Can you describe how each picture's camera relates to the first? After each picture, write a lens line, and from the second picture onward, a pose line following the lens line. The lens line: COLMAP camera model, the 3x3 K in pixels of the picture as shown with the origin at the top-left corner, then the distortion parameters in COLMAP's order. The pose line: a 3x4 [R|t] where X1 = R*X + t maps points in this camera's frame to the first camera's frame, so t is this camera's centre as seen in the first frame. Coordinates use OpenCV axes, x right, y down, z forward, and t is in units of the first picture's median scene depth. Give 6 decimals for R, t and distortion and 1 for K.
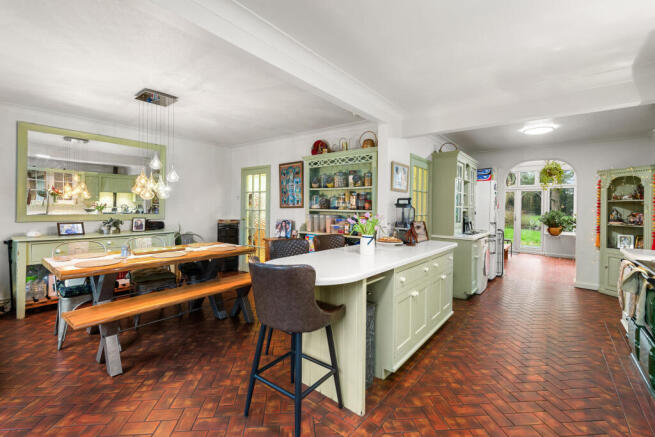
lens RADIAL K [[288.8, 0, 323.8], [0, 288.8, 206.0], [0, 0, 1]] dist [0.023409, -0.000146]
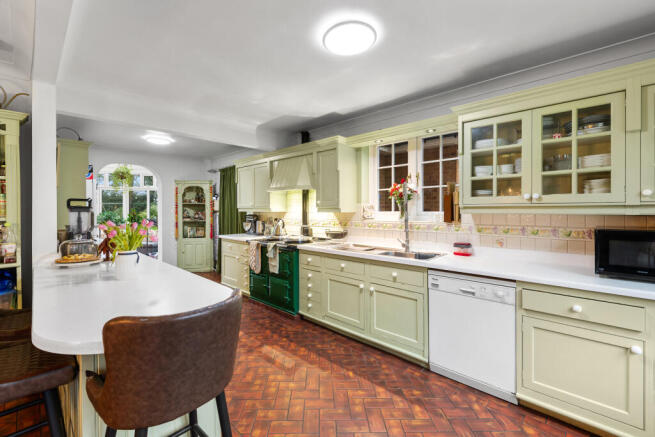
lens RADIAL K [[288.8, 0, 323.8], [0, 288.8, 206.0], [0, 0, 1]] dist [0.023409, -0.000146]
pose [[0.085591, -0.003837, 0.996323, -0.305020], [0.004079, 0.999986, 0.003500, -0.006886], [-0.996322, 0.003765, 0.085606, 0.255622]]
